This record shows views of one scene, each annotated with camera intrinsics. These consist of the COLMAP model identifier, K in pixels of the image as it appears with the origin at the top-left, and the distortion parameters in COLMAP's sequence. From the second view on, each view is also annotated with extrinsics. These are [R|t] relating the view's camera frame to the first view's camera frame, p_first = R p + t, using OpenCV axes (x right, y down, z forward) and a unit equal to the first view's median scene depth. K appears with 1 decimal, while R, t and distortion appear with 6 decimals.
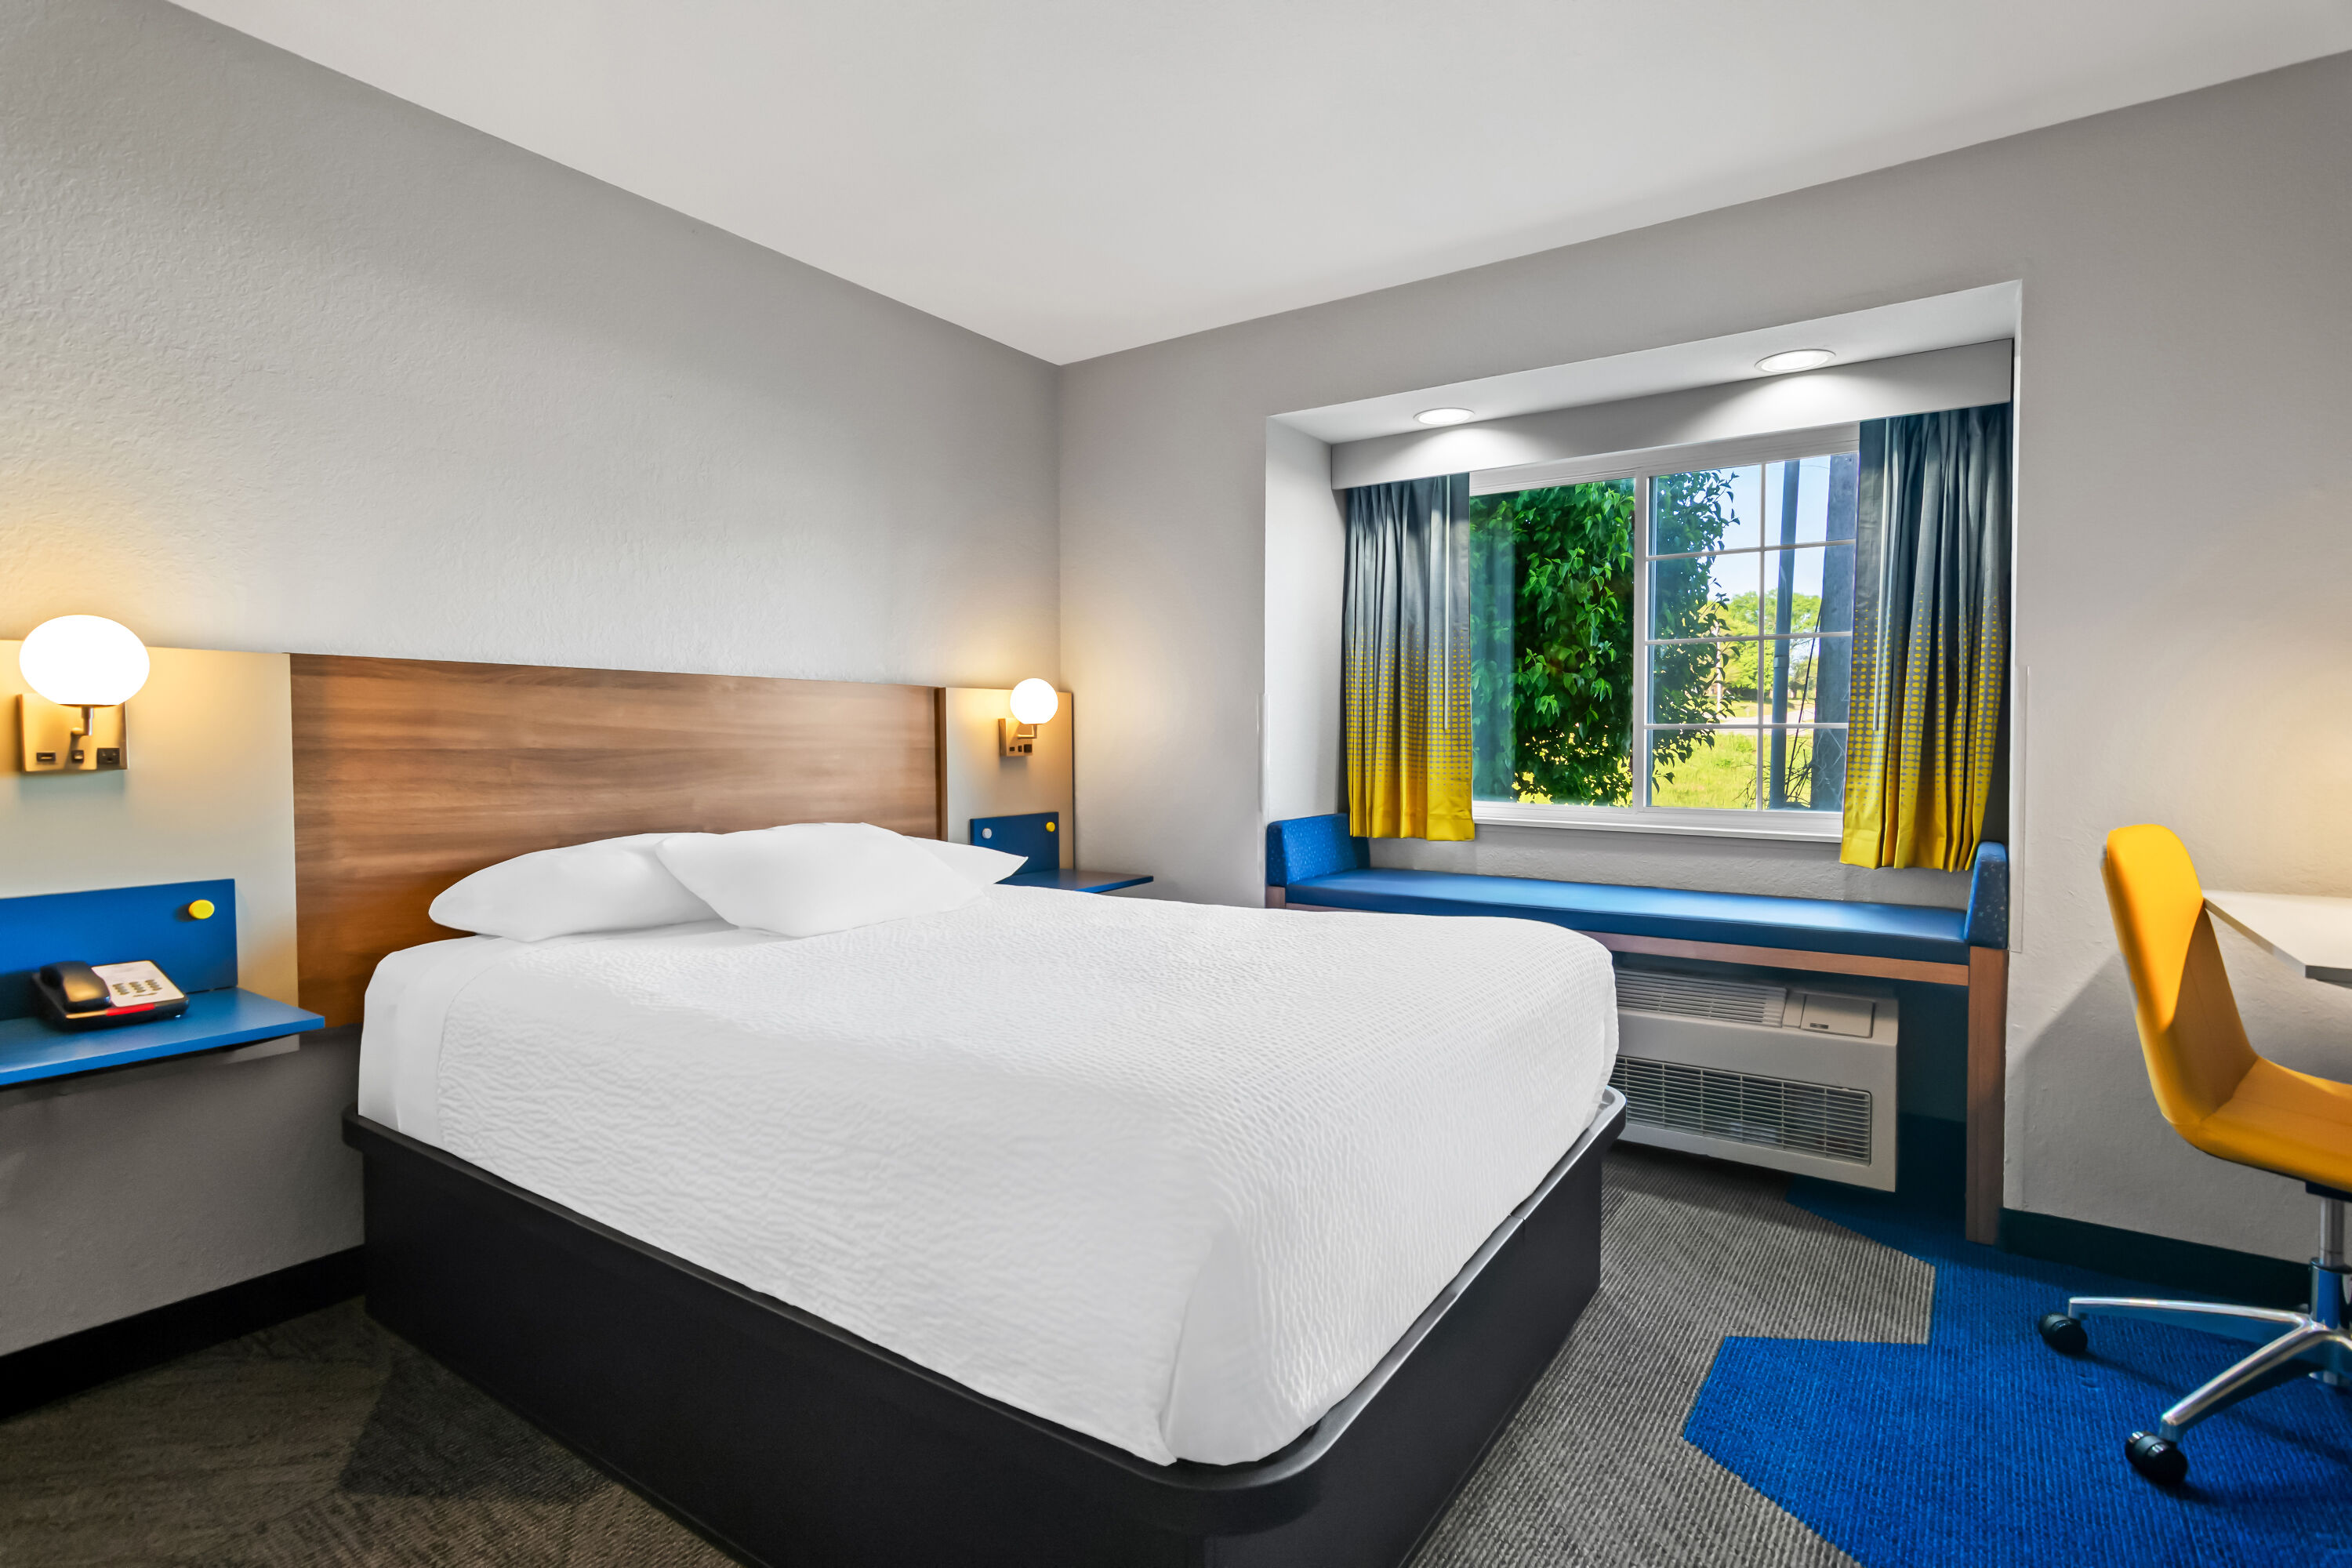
lens RADIAL K [[1121.6, 0, 1173.6], [0, 1121.6, 769.2], [0, 0, 1]] dist [-0.000002, 0.000273]
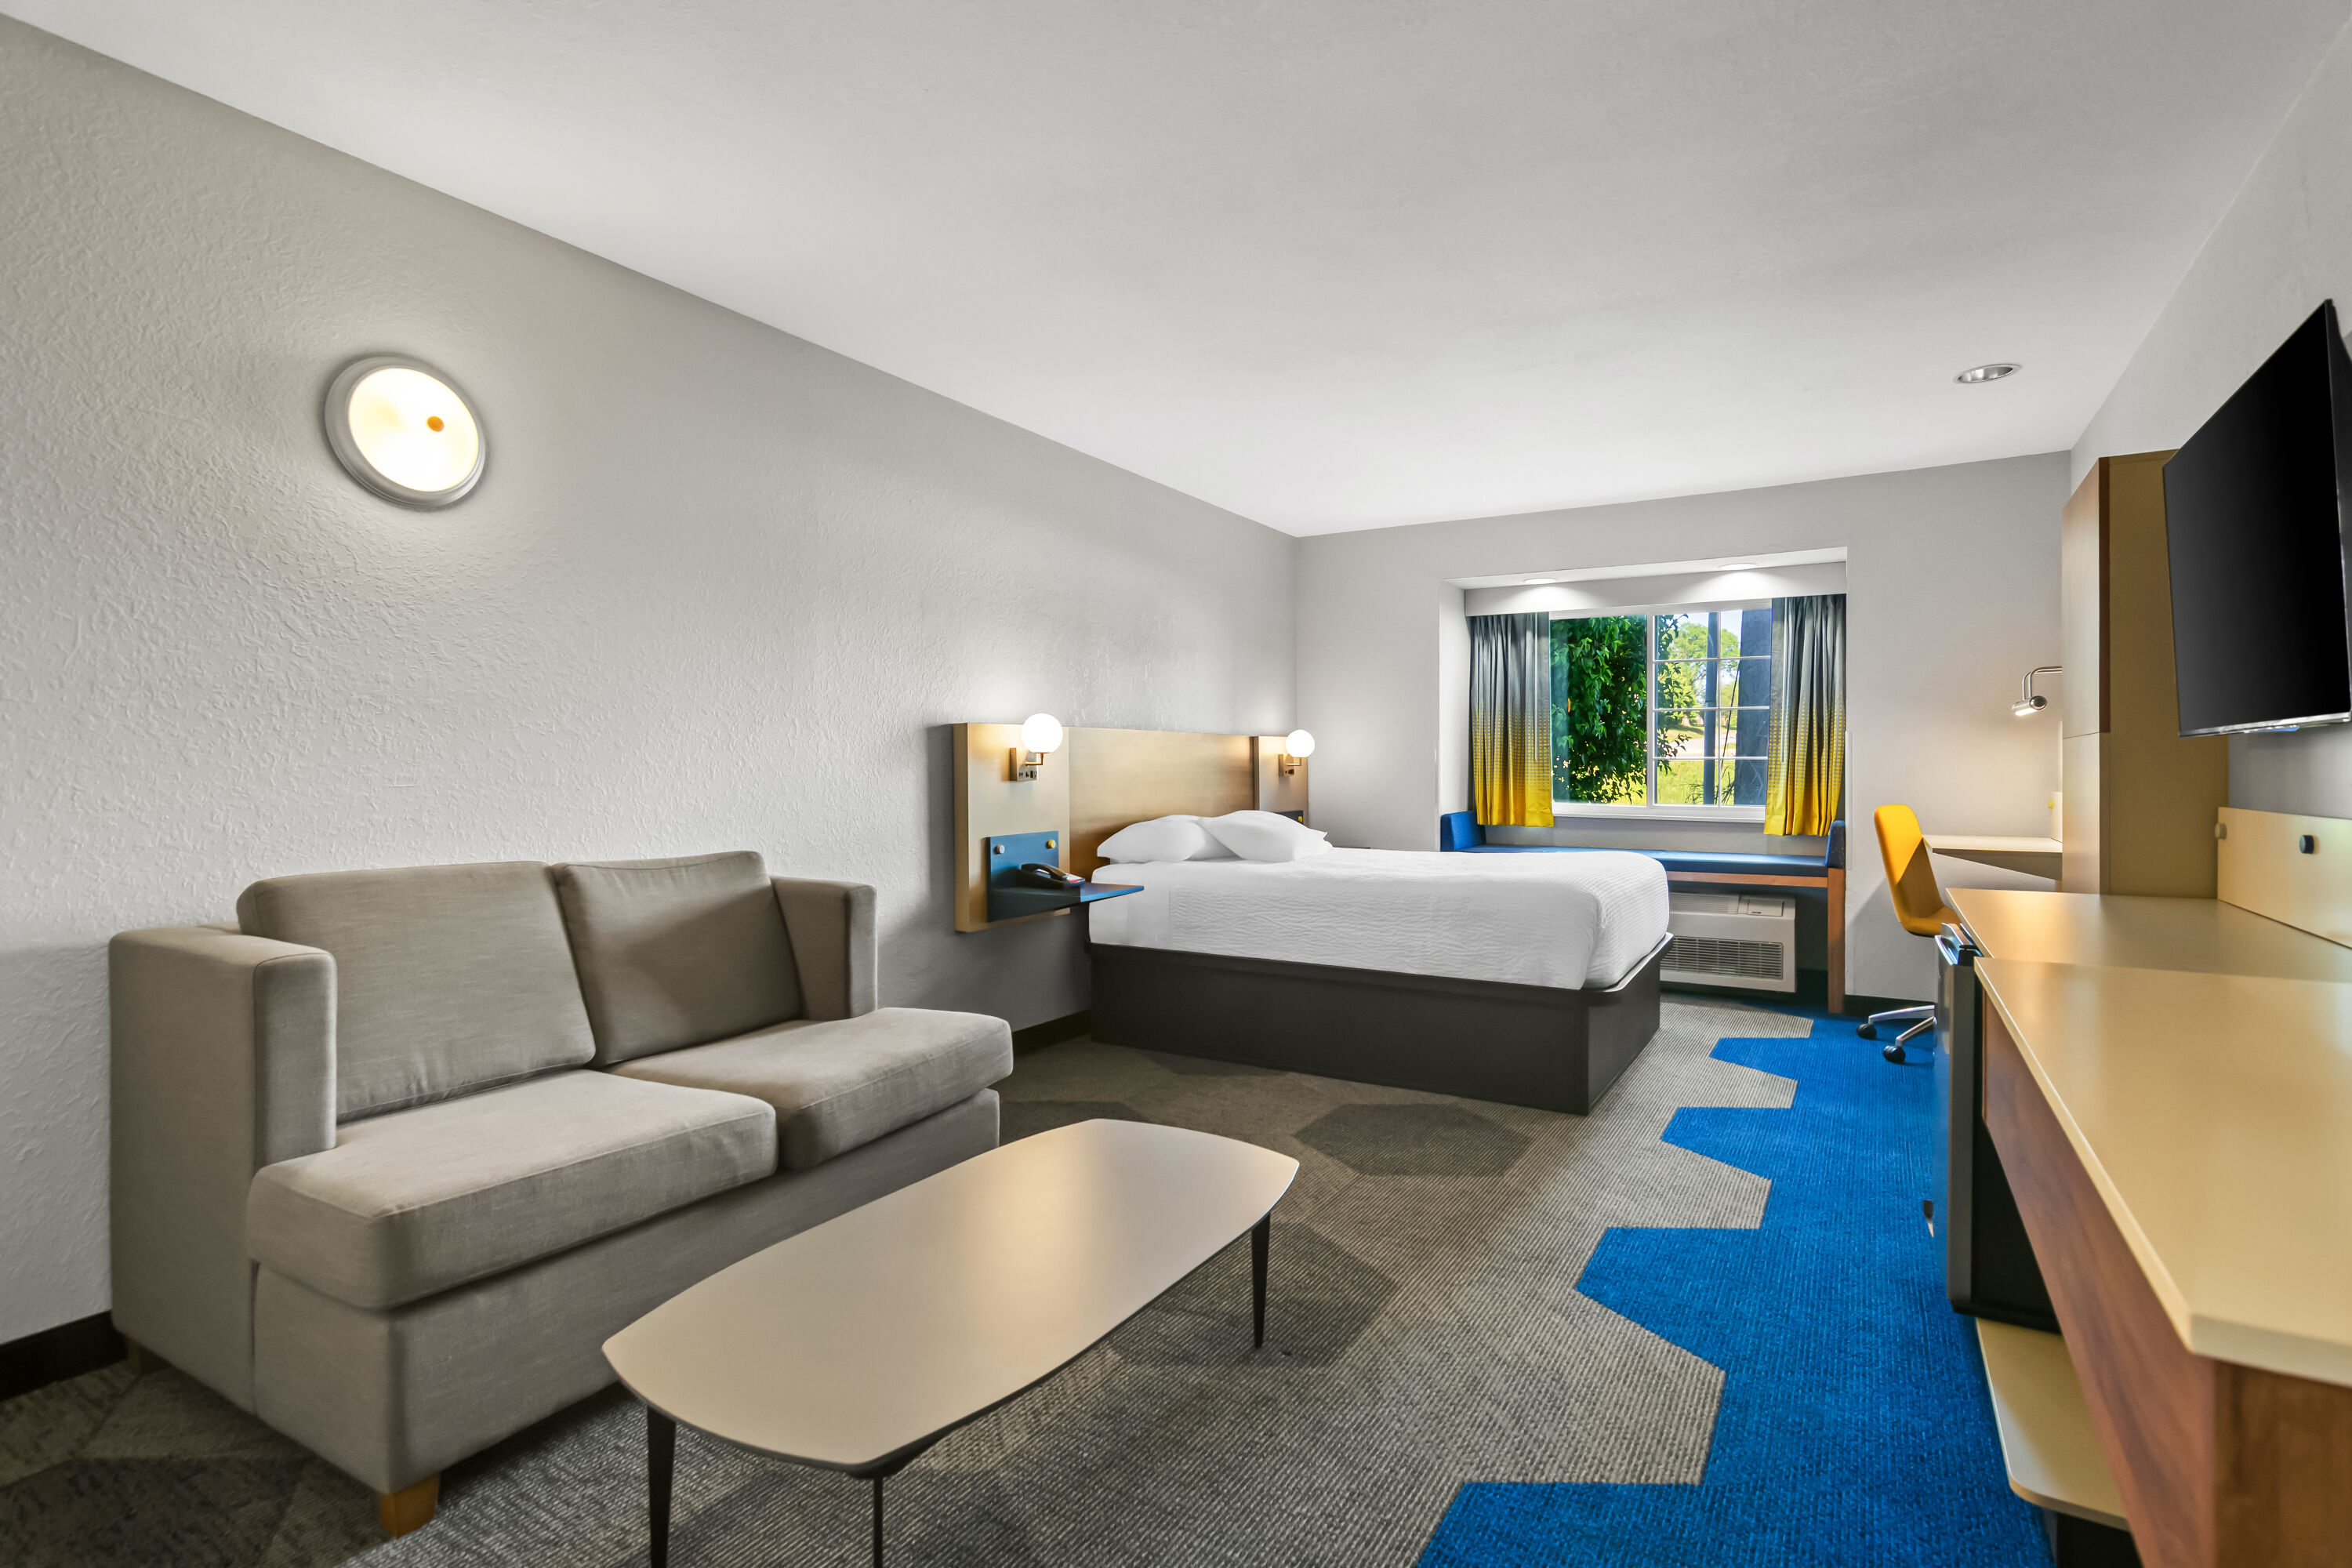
lens RADIAL K [[1121.6, 0, 1173.6], [0, 1121.6, 769.2], [0, 0, 1]] dist [-0.000002, 0.000273]
pose [[0.997921, 0.000316, 0.064447, -0.501664], [0.001032, 0.999782, -0.020874, 0.015378], [-0.064440, 0.020897, 0.997703, -0.791862]]
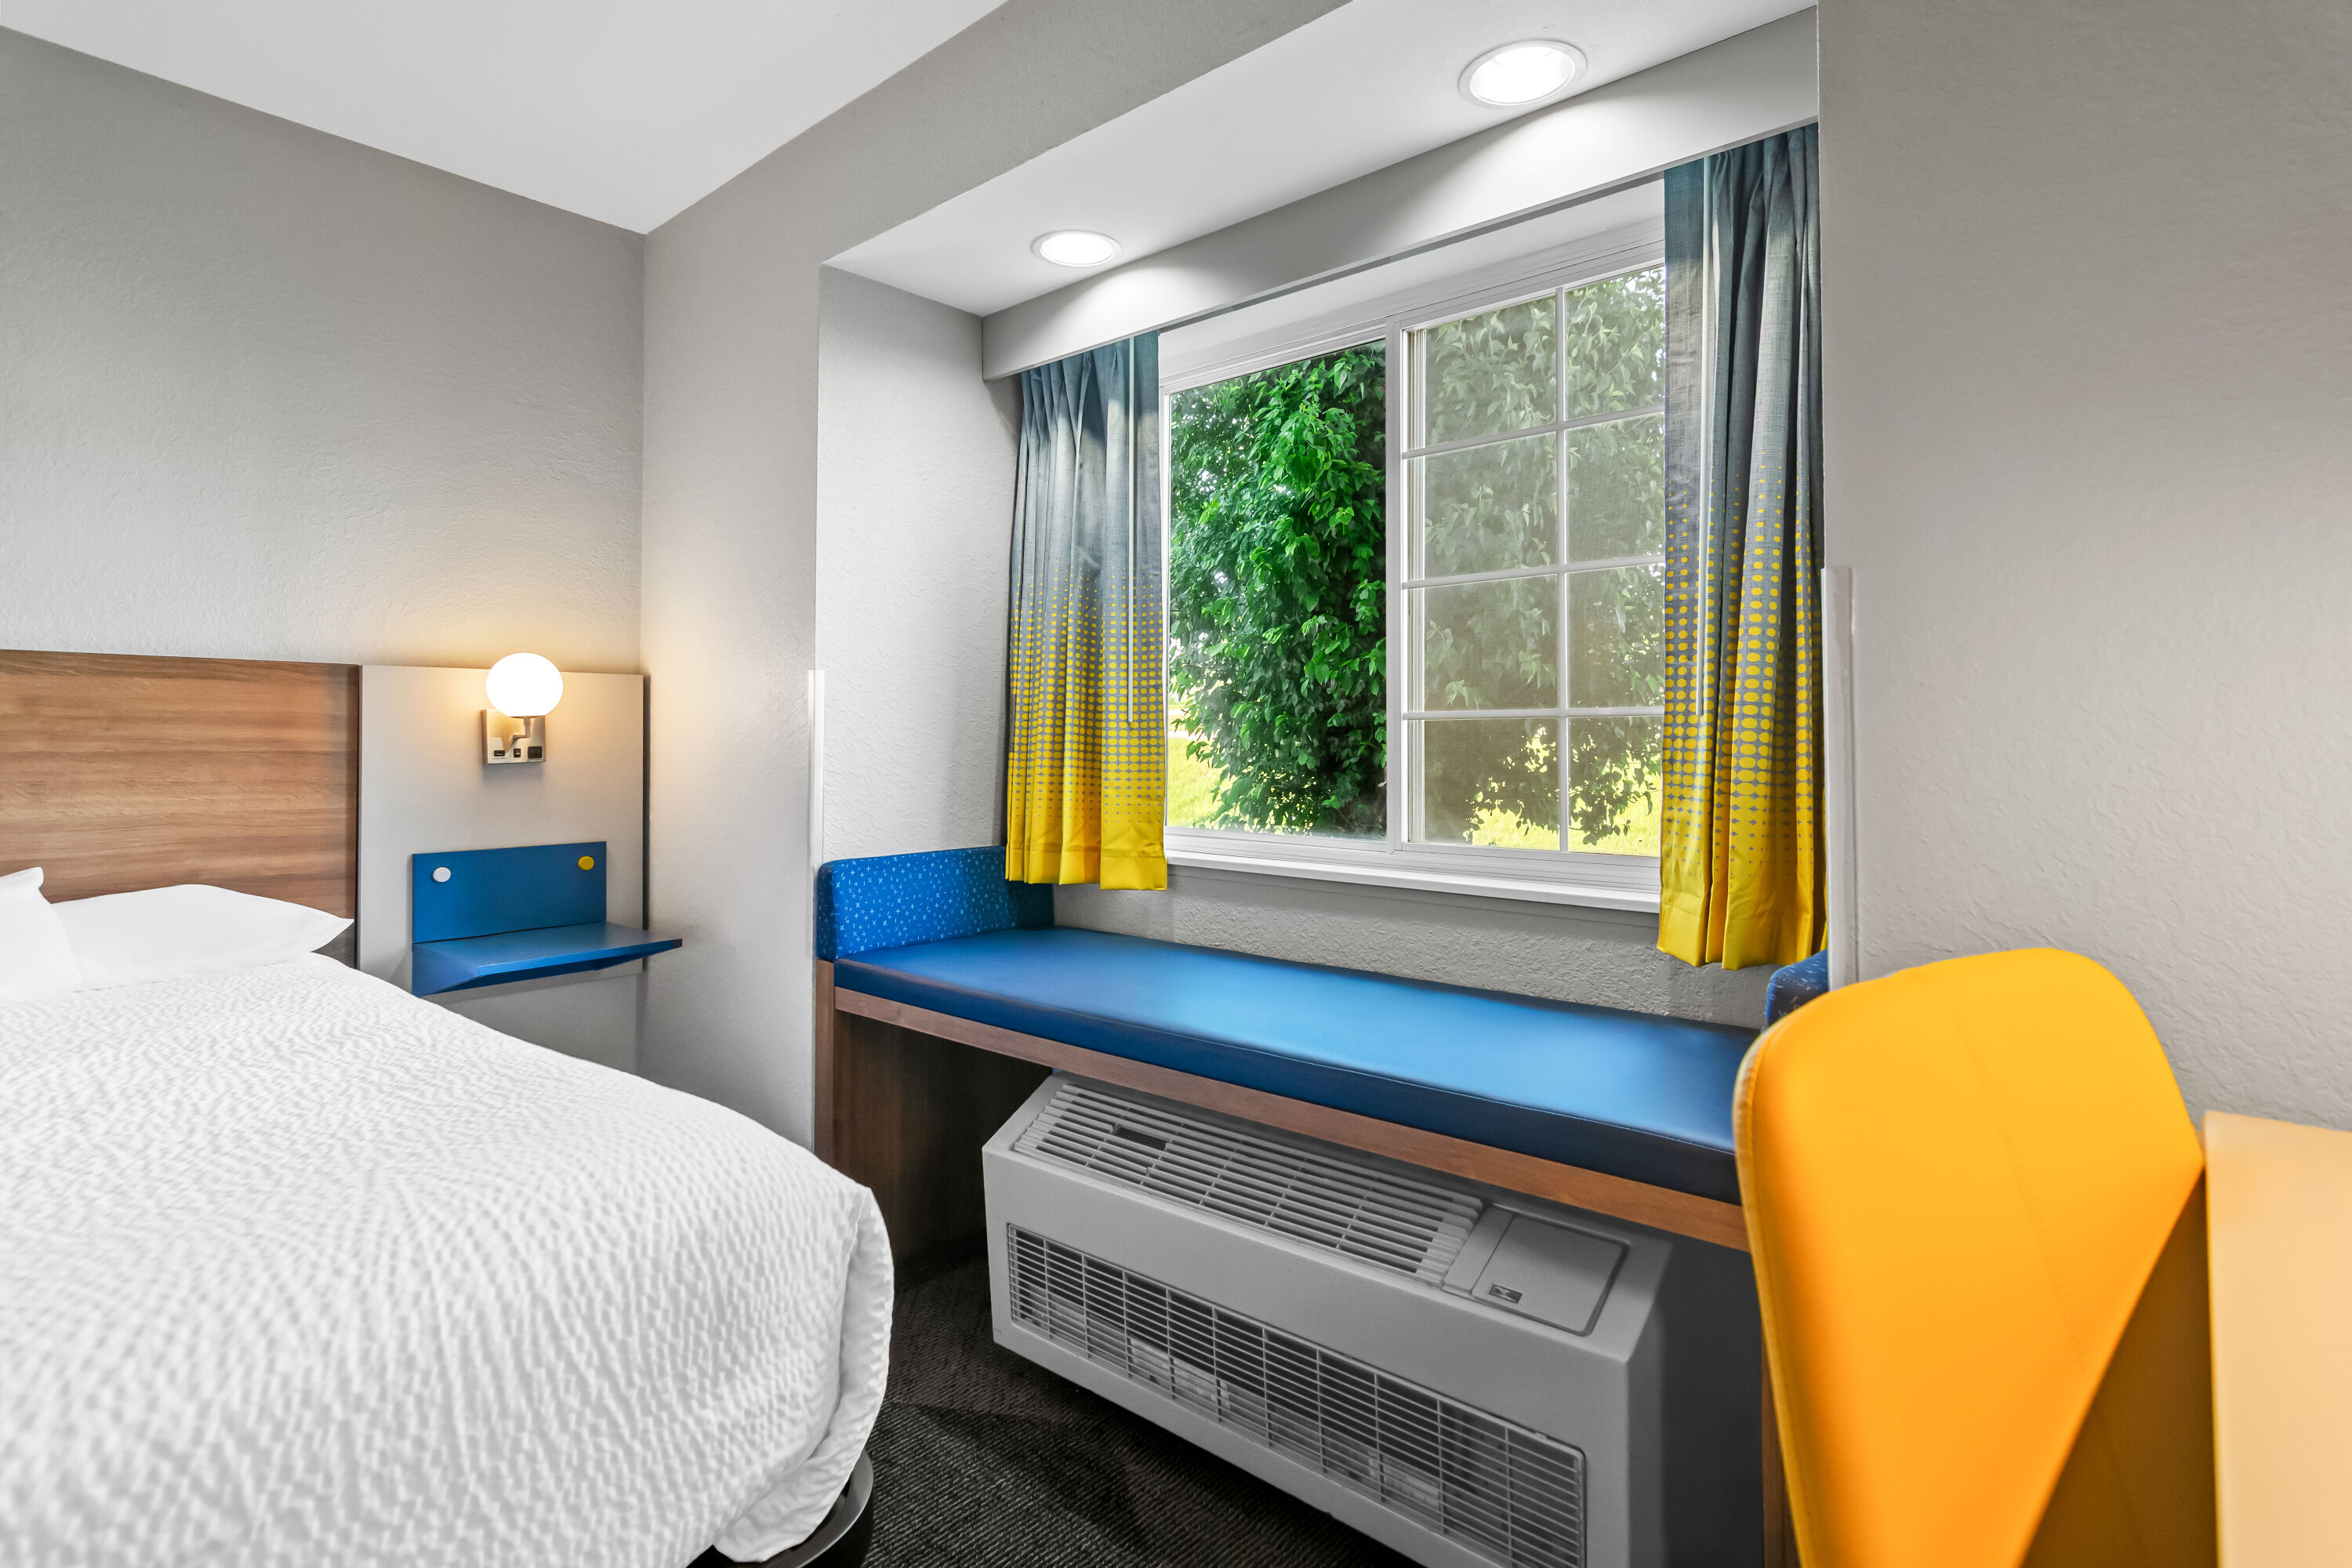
lens RADIAL K [[1122.7, 0, 1183.3], [0, 1122.7, 734.2], [0, 0, 1]] dist [-0.018078, -0.000148]
pose [[0.994666, -0.004775, -0.103035, 0.423166], [0.001082, 0.999356, -0.035867, -0.005762], [0.103140, 0.035564, 0.994031, 0.414567]]
